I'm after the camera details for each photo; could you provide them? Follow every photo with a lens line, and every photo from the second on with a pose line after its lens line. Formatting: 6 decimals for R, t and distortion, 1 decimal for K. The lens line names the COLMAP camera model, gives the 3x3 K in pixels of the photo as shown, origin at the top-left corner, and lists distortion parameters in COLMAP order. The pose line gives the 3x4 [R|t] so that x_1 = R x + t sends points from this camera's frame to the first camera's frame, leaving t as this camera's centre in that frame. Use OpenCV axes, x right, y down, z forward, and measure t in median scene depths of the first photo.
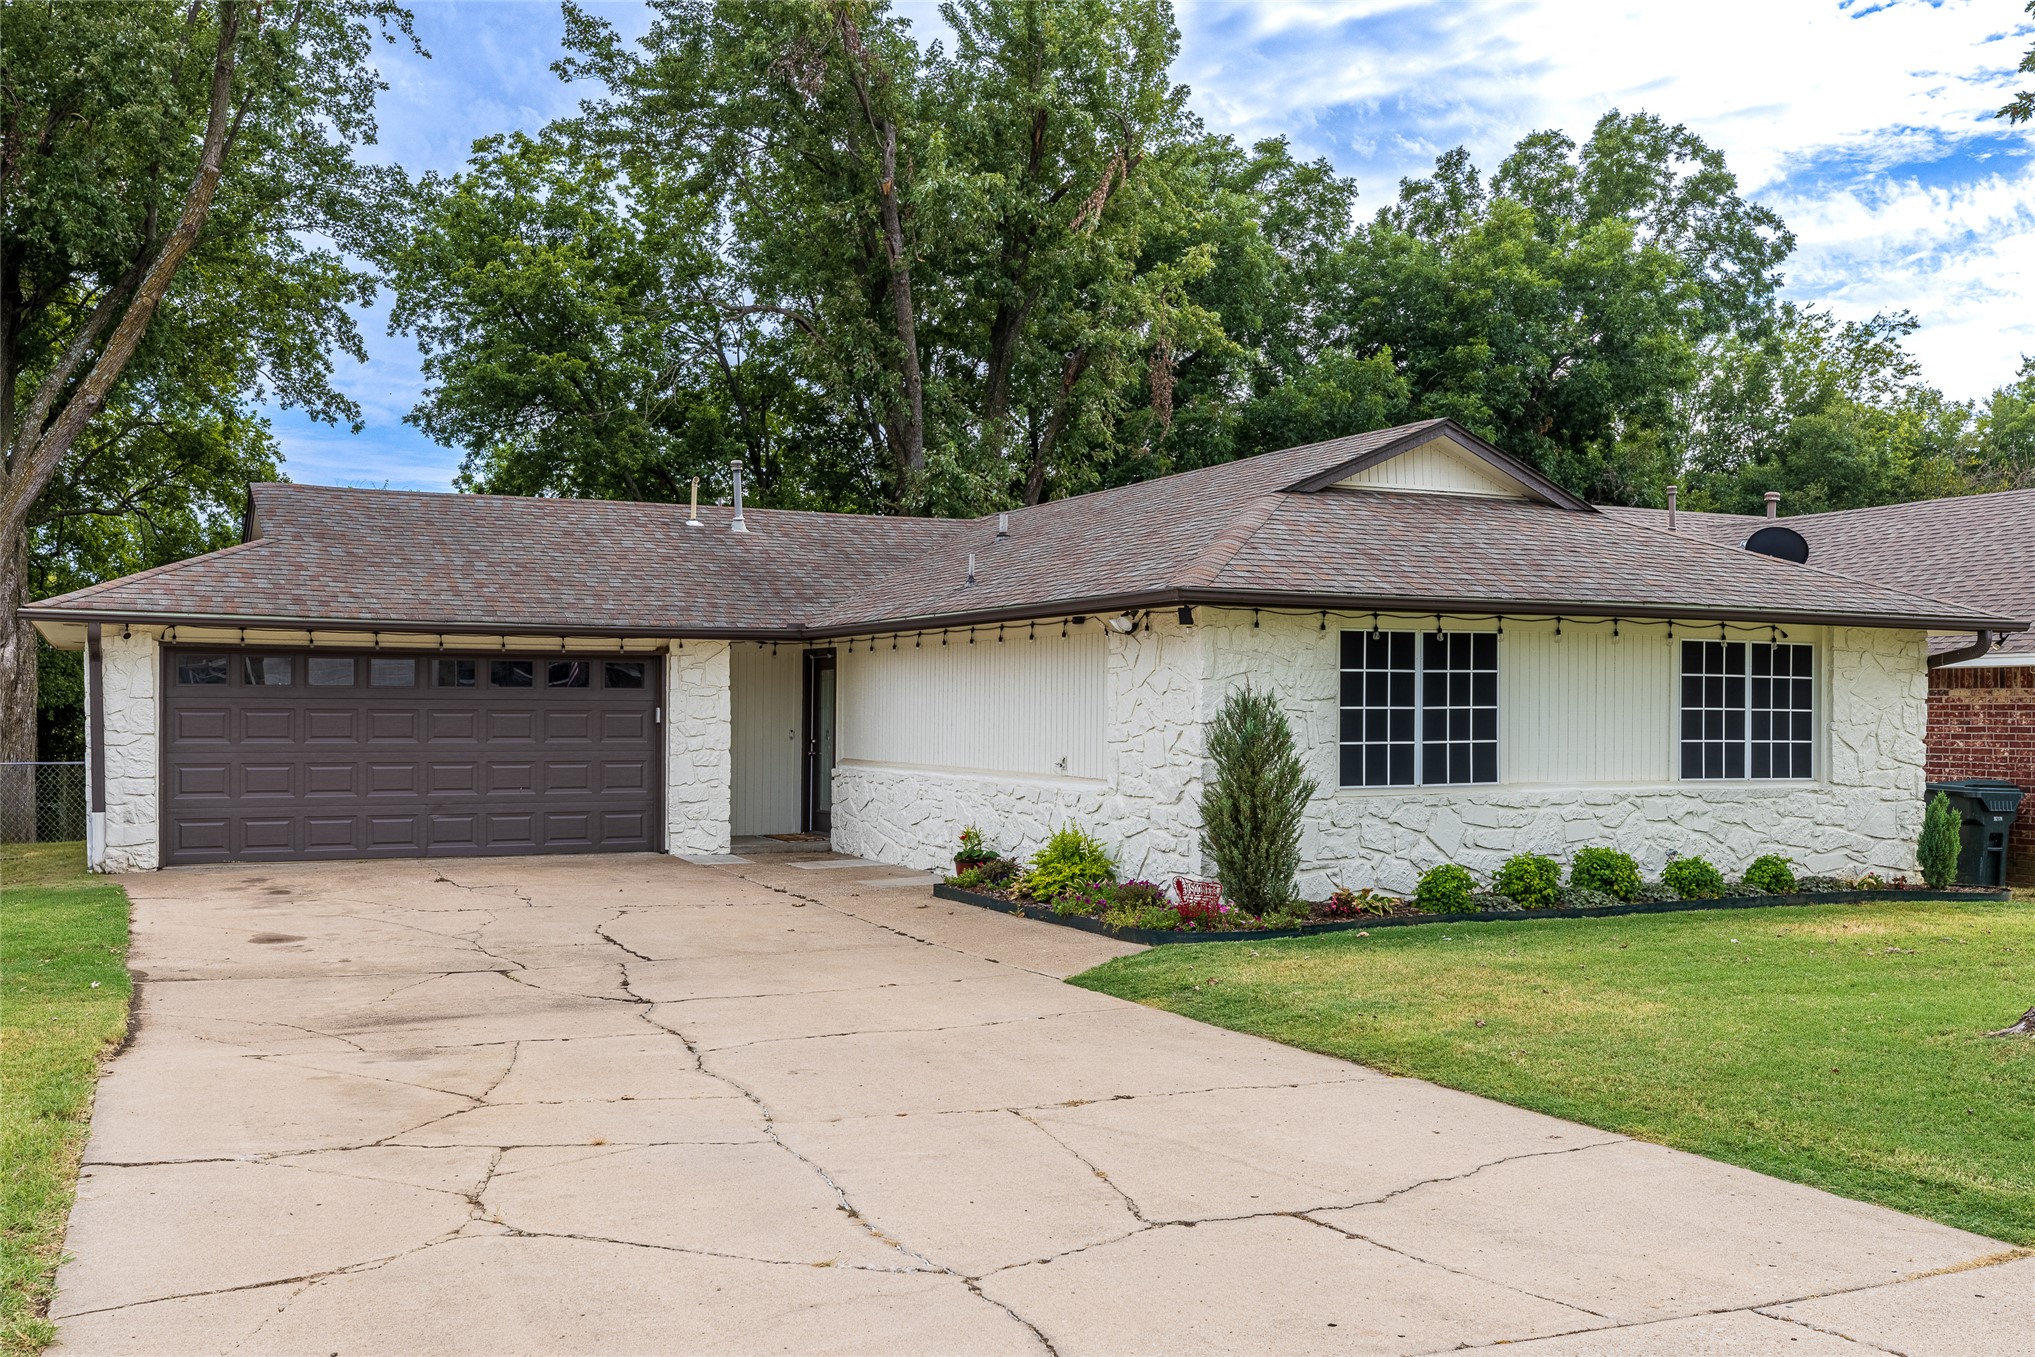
lens RADIAL K [[1754.8, 0, 1015.3], [0, 1754.8, 732.9], [0, 0, 1]] dist [-0.043276, 0.010561]
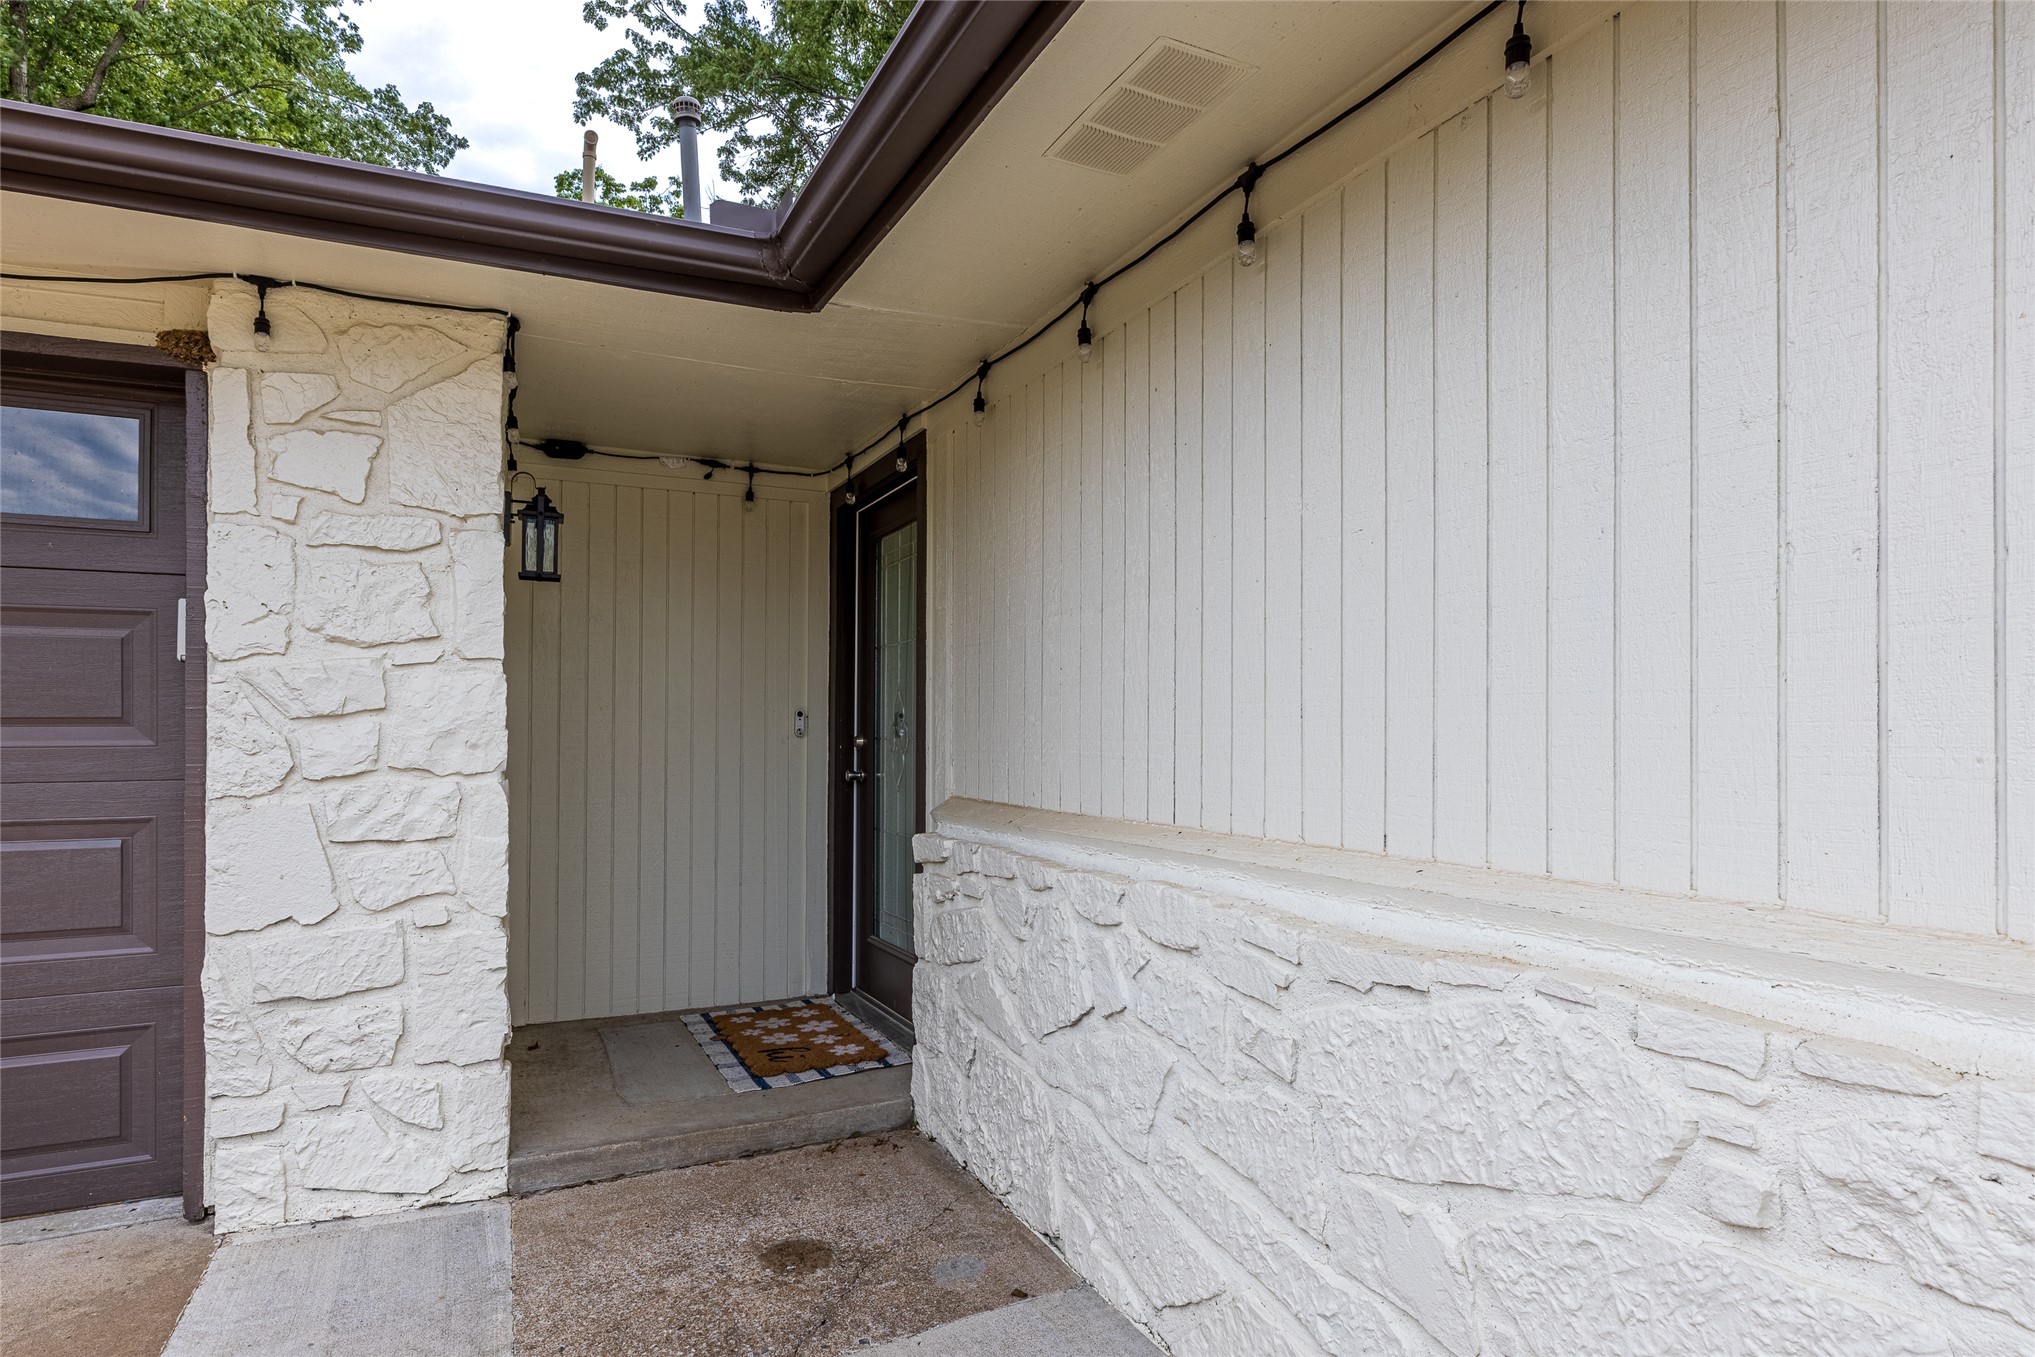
lens RADIAL K [[1171.9, 0, 1017.9], [0, 1171.9, 719.3], [0, 0, 1]] dist [-0.001152, -0.000452]
pose [[0.999967, -0.008076, 0.000742, -0.103777], [0.008090, 0.999729, -0.021835, 0.007192], [-0.000566, 0.021840, 0.999761, 0.957055]]
